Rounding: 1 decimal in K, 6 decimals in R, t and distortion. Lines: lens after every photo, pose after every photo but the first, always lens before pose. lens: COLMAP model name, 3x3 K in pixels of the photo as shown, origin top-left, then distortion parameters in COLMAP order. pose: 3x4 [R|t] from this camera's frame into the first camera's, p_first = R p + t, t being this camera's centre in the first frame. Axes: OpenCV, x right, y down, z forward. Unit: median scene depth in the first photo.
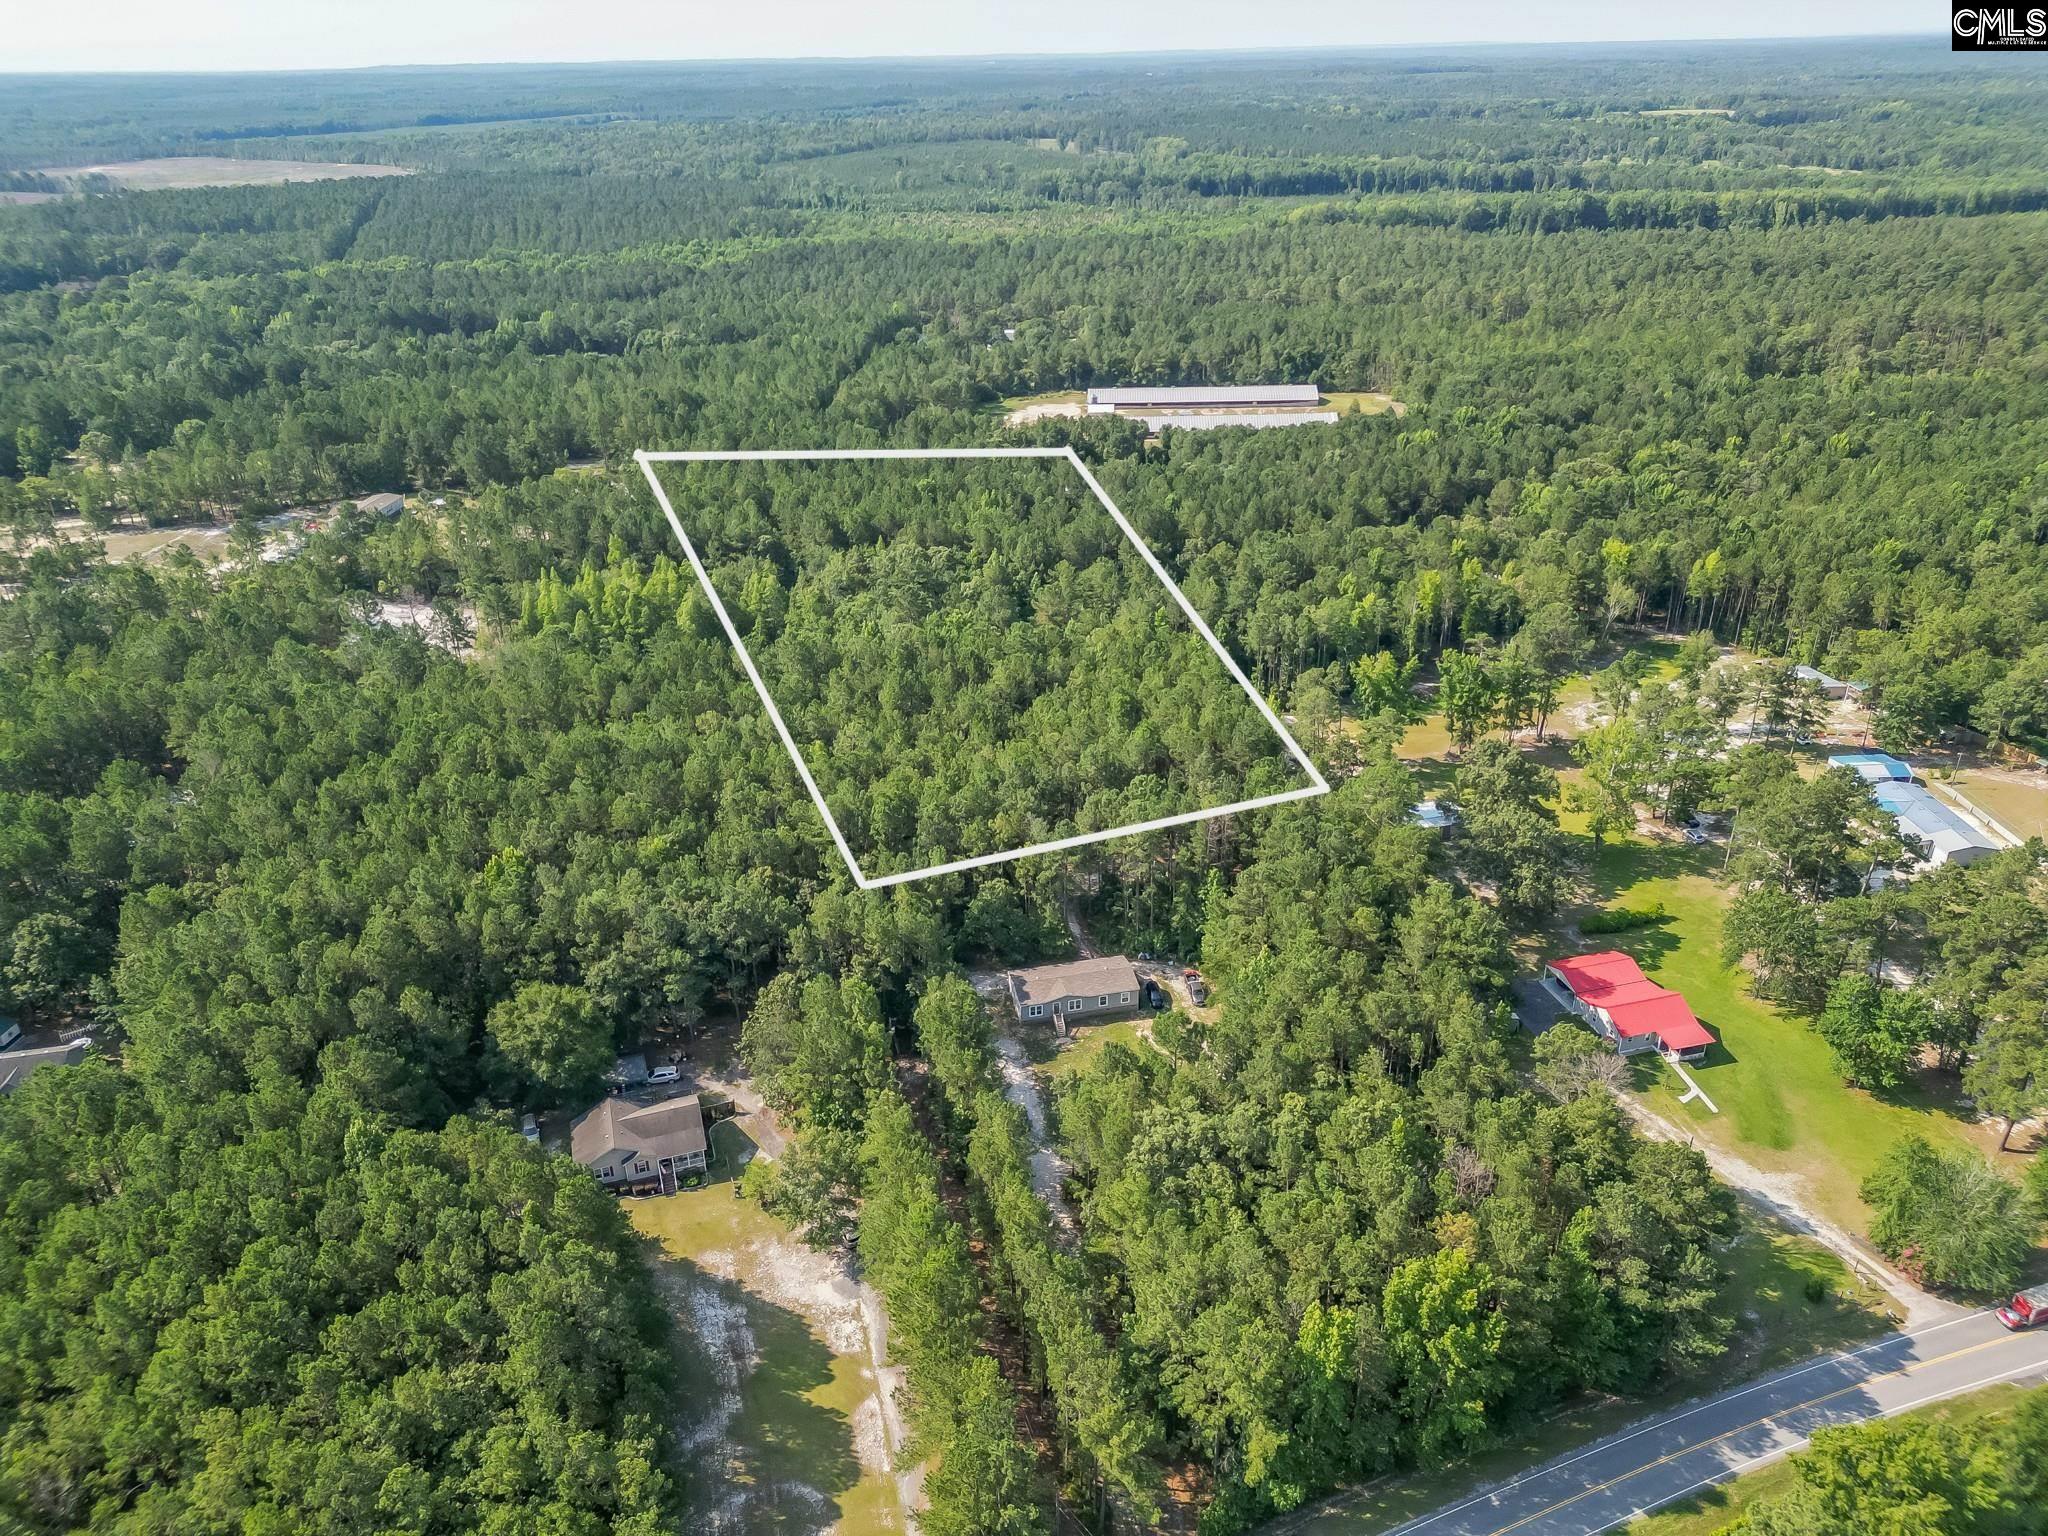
lens RADIAL K [[1418.4, 0, 1022.1], [0, 1418.4, 774.0], [0, 0, 1]] dist [0.070013, -0.059693]
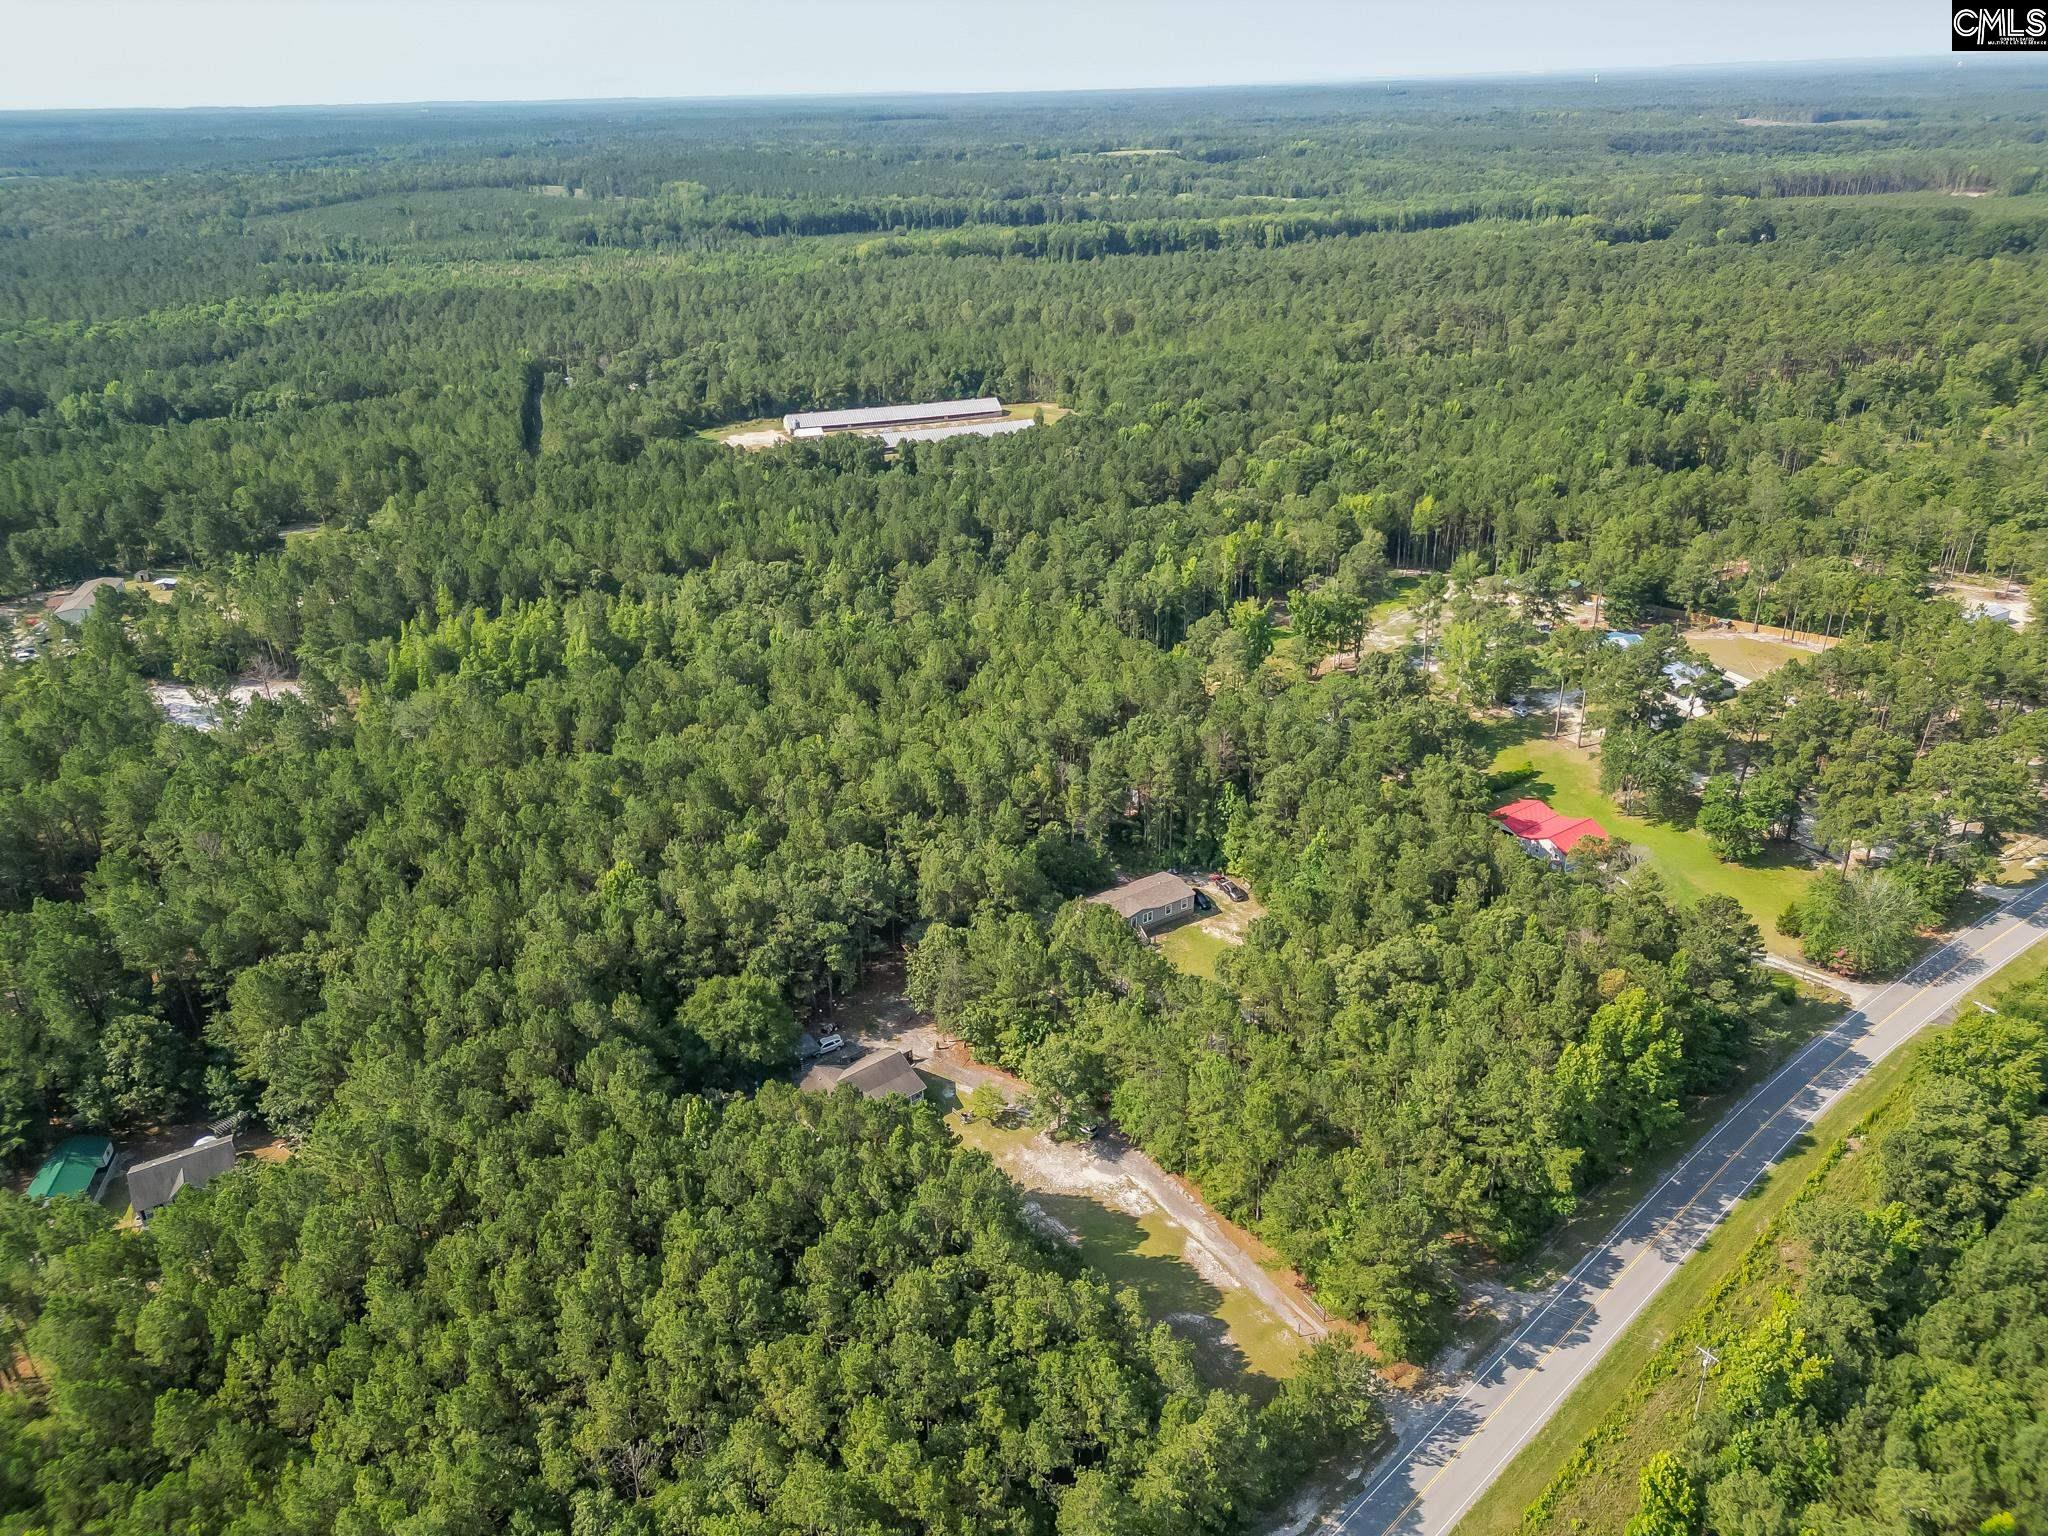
lens RADIAL K [[1418.4, 0, 1022.1], [0, 1418.4, 774.0], [0, 0, 1]] dist [0.070013, -0.059693]
pose [[0.940464, -0.152053, 0.303987, -0.224113], [0.160176, 0.987087, -0.001810, 0.021494], [-0.299786, 0.050394, 0.952674, -0.027168]]
